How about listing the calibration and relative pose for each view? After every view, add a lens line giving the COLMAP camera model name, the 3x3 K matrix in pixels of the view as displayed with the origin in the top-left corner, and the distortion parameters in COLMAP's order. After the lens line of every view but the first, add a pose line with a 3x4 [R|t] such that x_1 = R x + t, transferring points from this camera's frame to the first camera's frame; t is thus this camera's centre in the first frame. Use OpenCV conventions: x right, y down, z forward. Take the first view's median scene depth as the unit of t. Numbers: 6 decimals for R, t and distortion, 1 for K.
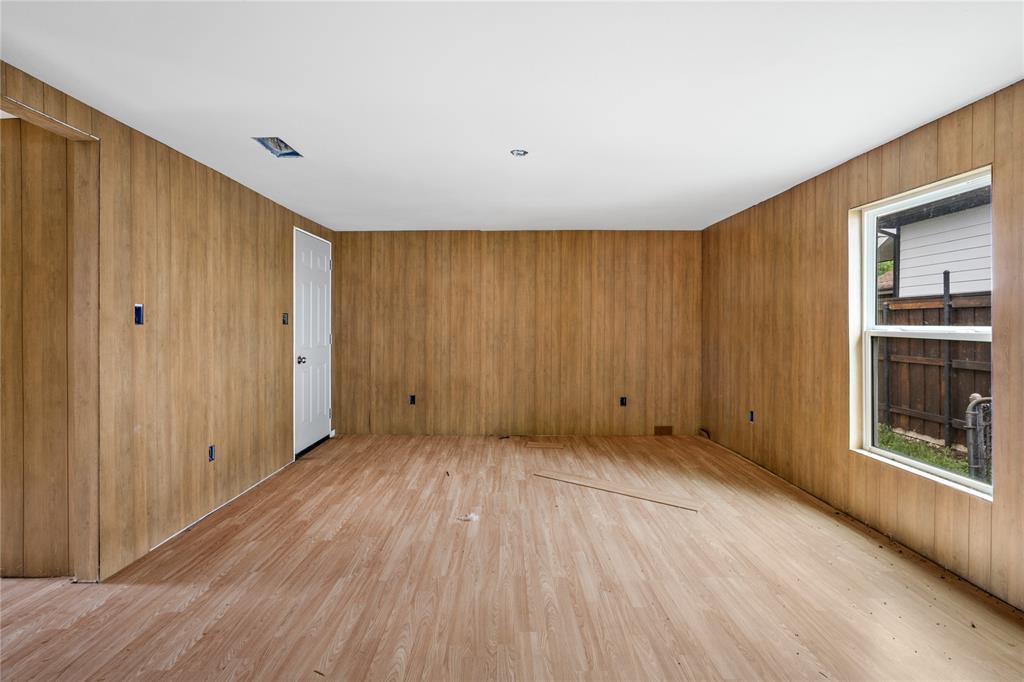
lens RADIAL K [[484.5, 0, 510.7], [0, 484.5, 325.5], [0, 0, 1]] dist [-0.004224, -0.000626]
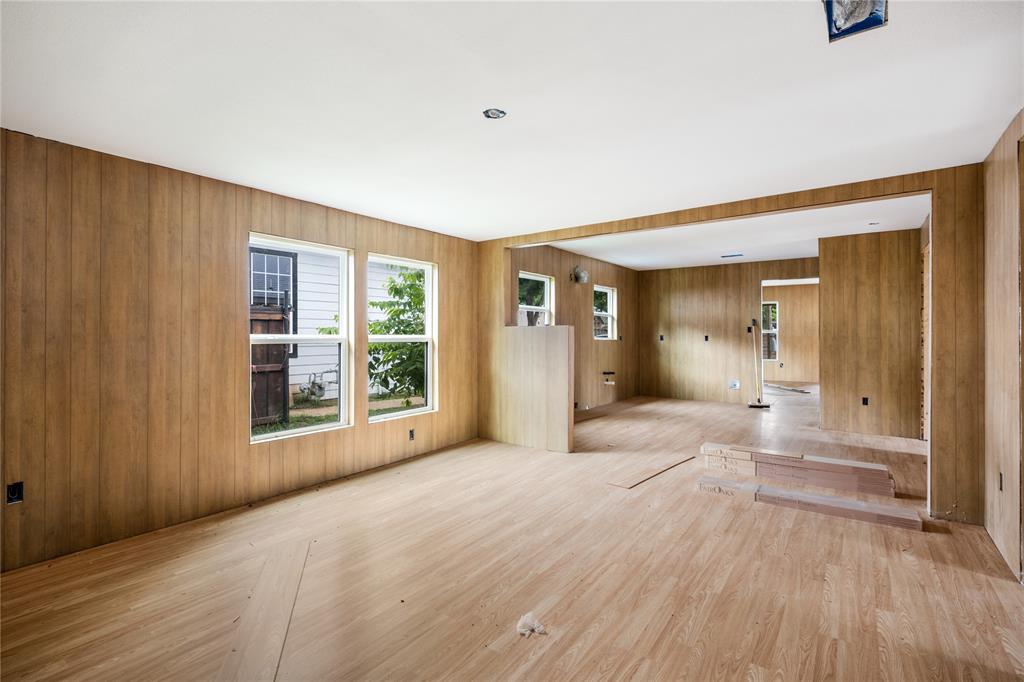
lens RADIAL K [[484.5, 0, 511.2], [0, 484.5, 332.4], [0, 0, 1]] dist [-0.004224, -0.000626]
pose [[-0.811511, 0.009589, 0.584258, -0.527379], [0.010947, 0.999939, -0.001205, 0.005361], [-0.584234, 0.005418, -0.811567, 1.820374]]
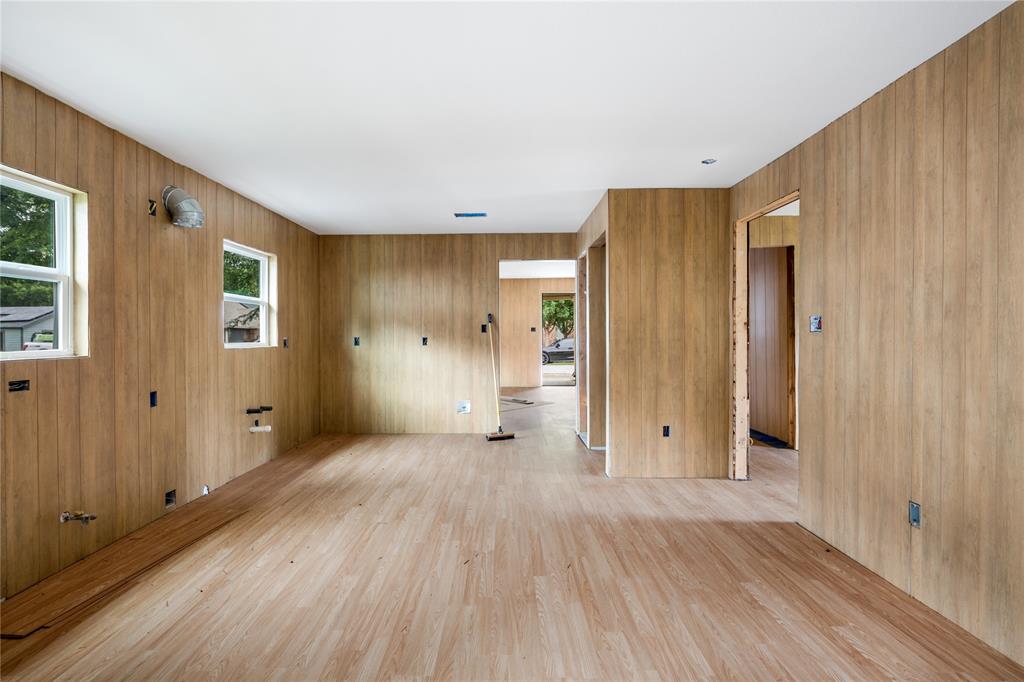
lens RADIAL K [[484.5, 0, 538.2], [0, 484.5, 327.4], [0, 0, 1]] dist [-0.004224, -0.000626]
pose [[-0.998225, 0.014908, -0.057668, -0.460115], [0.015034, 0.999885, -0.001748, 0.005083], [0.057635, -0.002612, -0.998334, 1.643656]]
